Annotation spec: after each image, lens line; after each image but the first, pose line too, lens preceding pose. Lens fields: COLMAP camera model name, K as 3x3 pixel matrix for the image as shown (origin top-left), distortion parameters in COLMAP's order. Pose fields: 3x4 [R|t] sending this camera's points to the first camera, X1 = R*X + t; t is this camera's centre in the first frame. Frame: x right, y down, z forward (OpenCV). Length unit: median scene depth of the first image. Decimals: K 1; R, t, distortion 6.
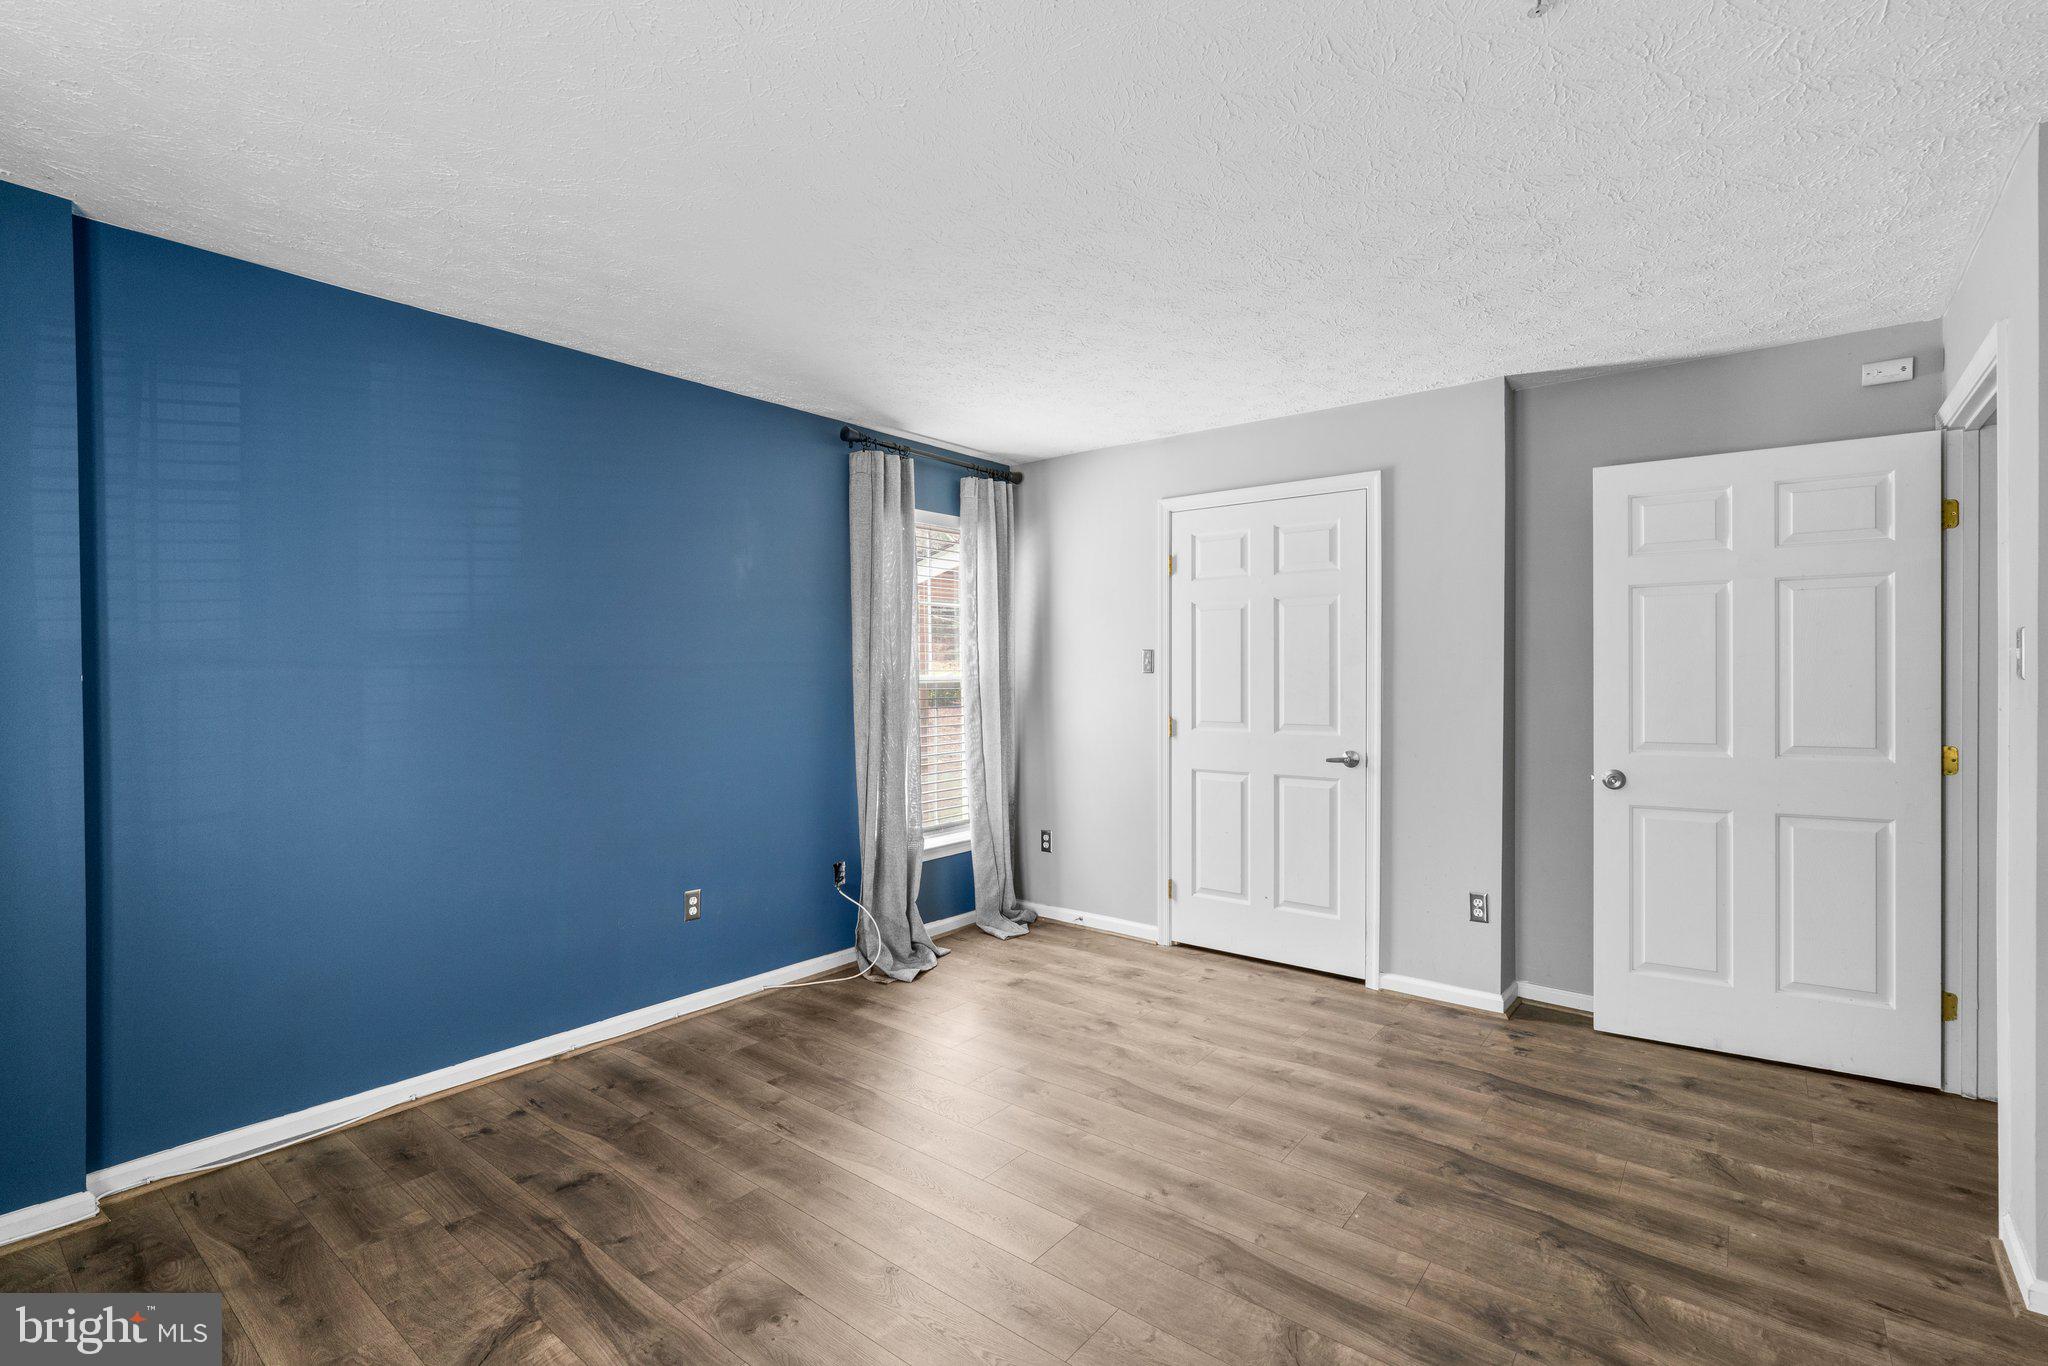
lens RADIAL K [[929.2, 0, 994.2], [0, 929.2, 668.4], [0, 0, 1]] dist [-0.014487, 0.009057]
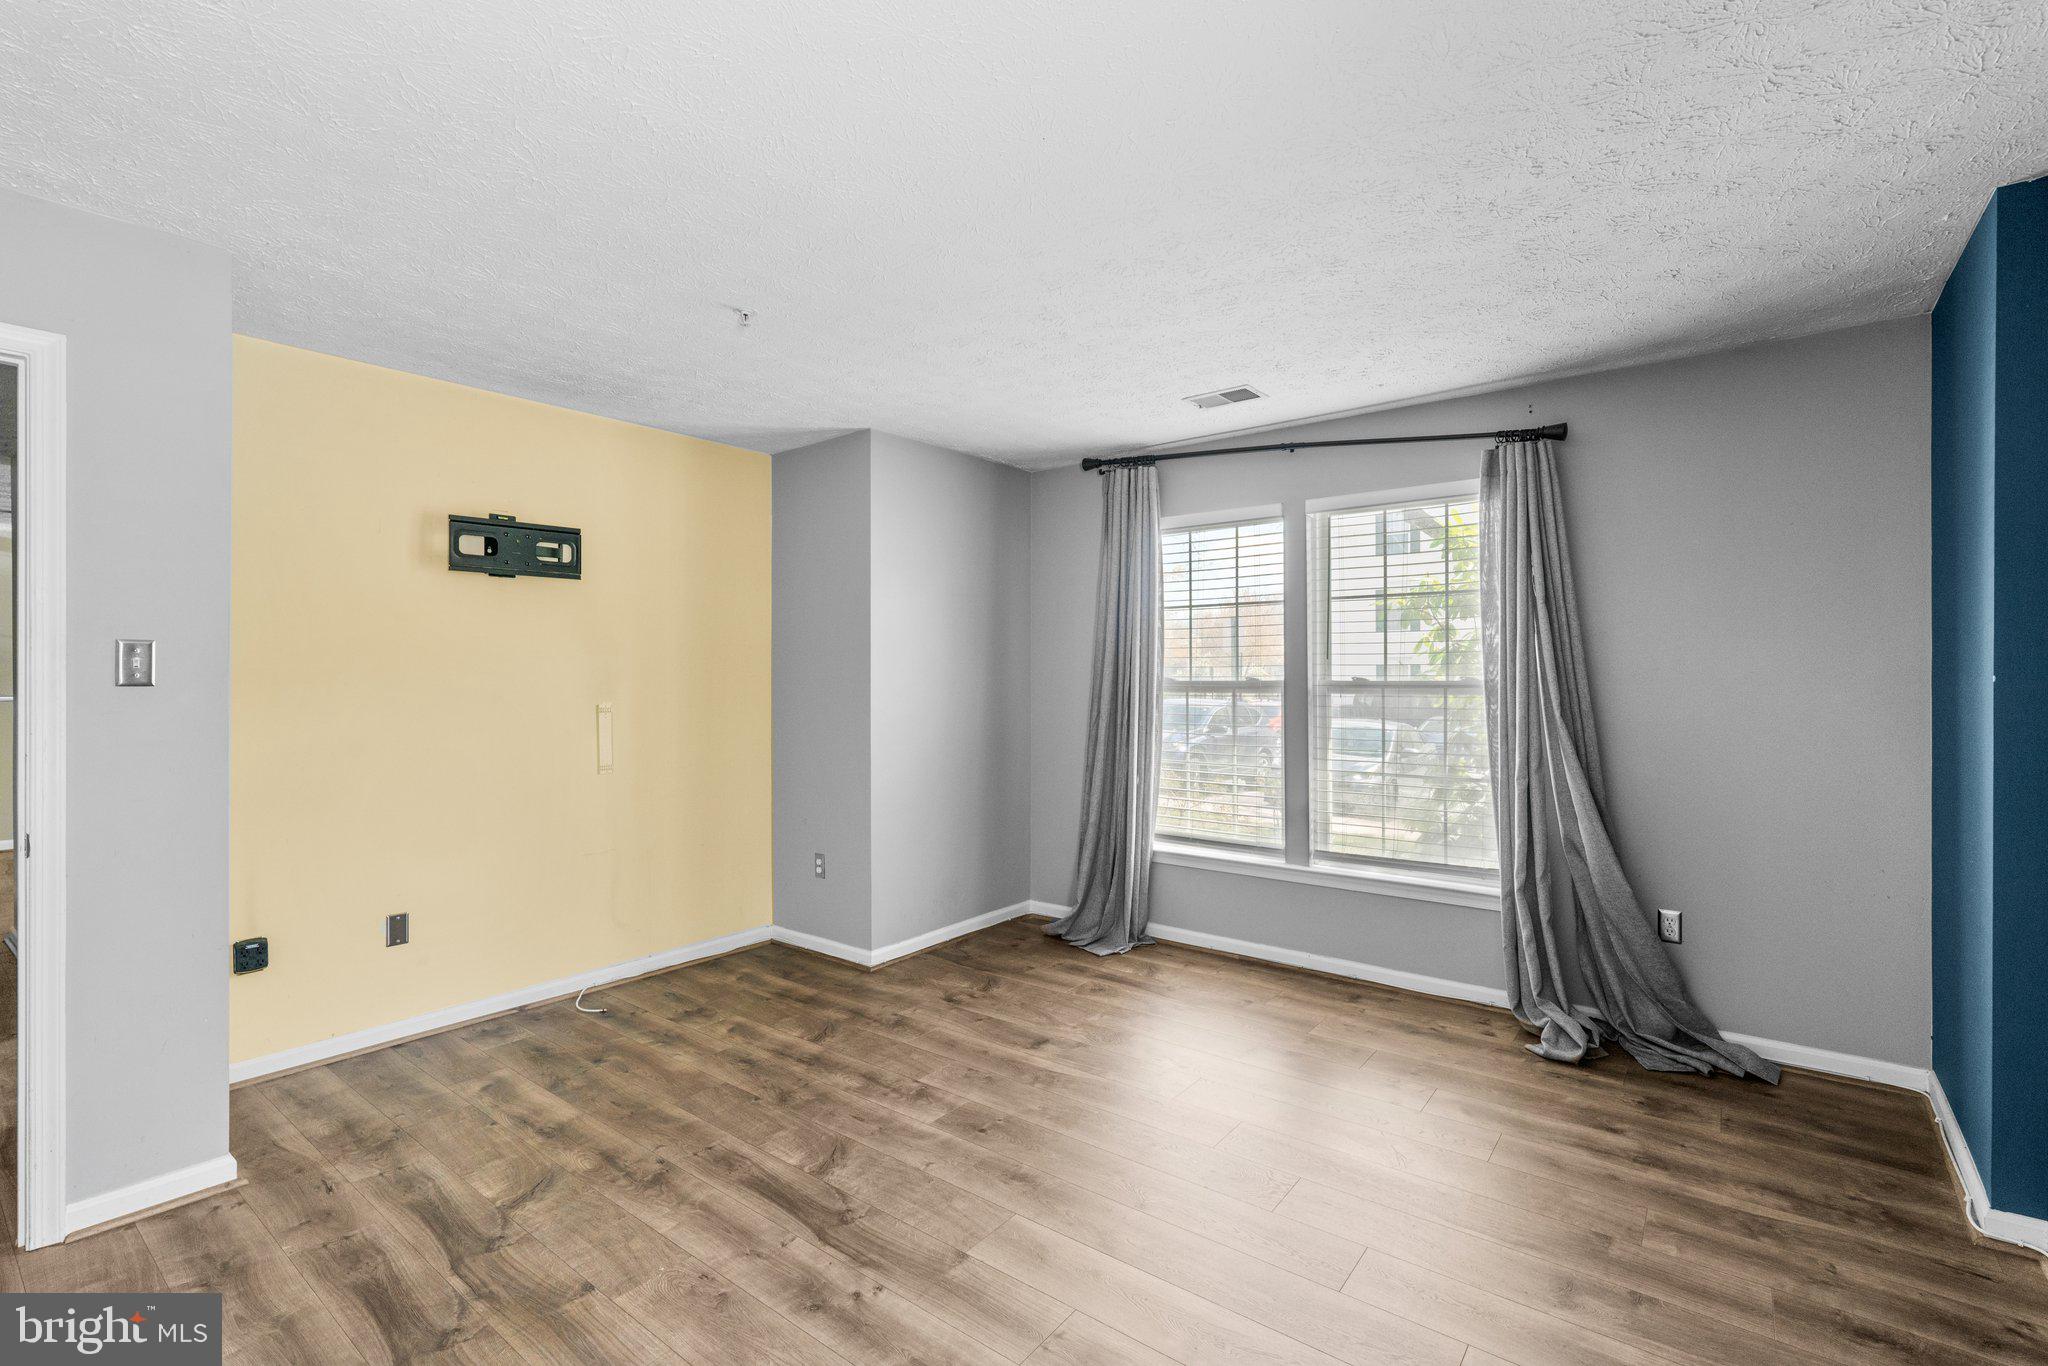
lens RADIAL K [[933.1, 0, 1026.5], [0, 933.1, 657.1], [0, 0, 1]] dist [-0.011030, 0.004308]
pose [[-0.999406, 0.002714, -0.034365, 0.038408], [0.003327, 0.999836, -0.017788, 0.000506], [0.034311, -0.017892, -0.999251, 1.263317]]
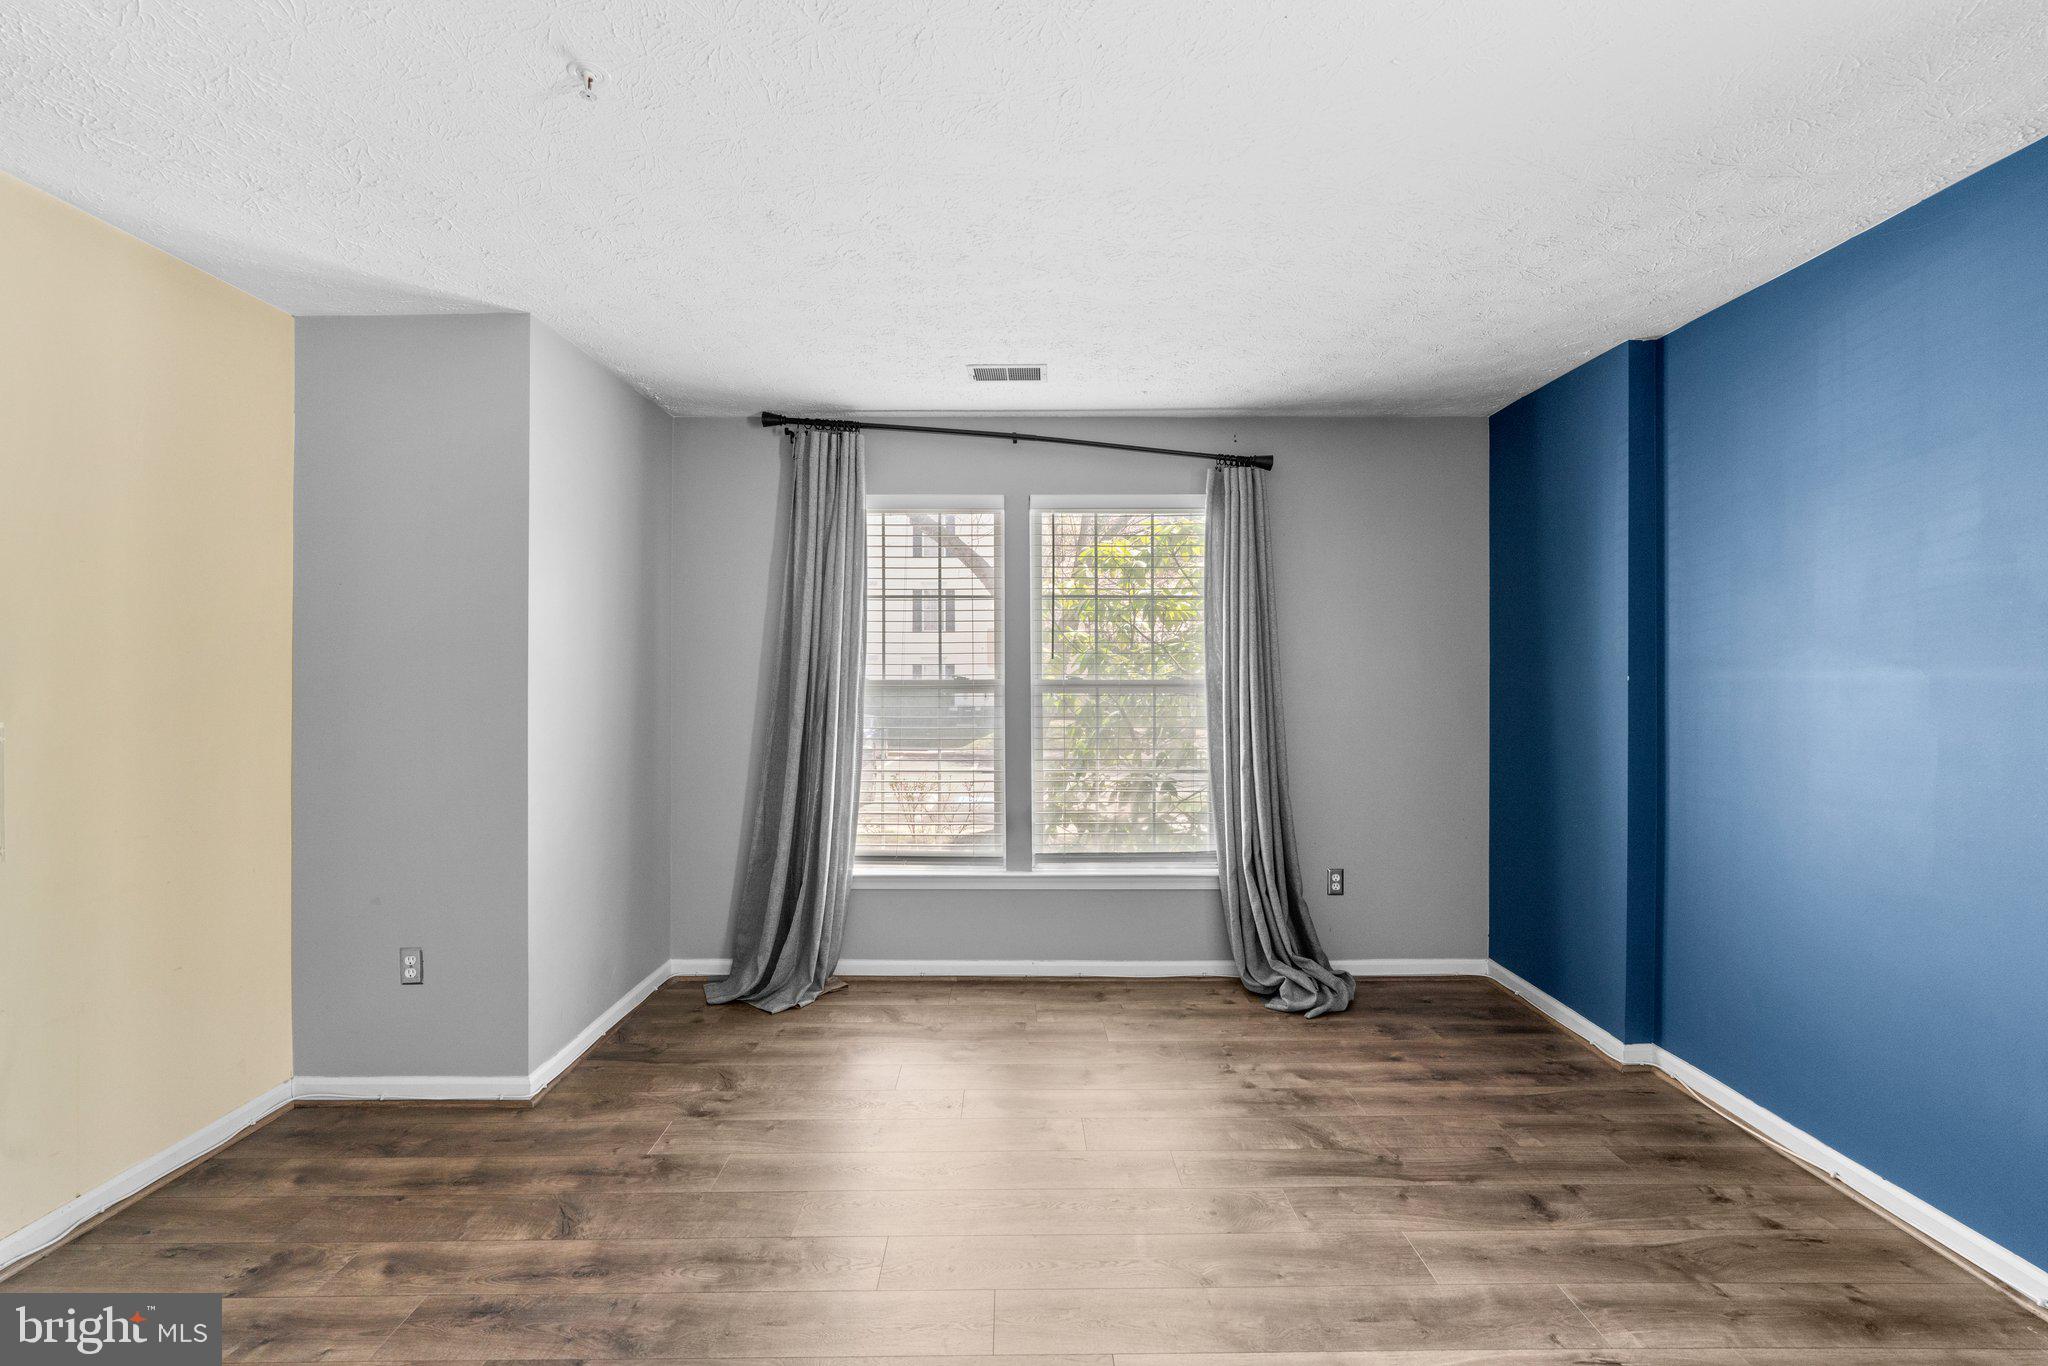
lens RADIAL K [[933.1, 0, 1026.5], [0, 933.1, 657.1], [0, 0, 1]] dist [-0.011030, 0.004308]
pose [[-0.758174, -0.013769, -0.651907, 0.401731], [0.001121, 0.999748, -0.022419, 0.008007], [0.652051, -0.017728, -0.757967, 0.961897]]
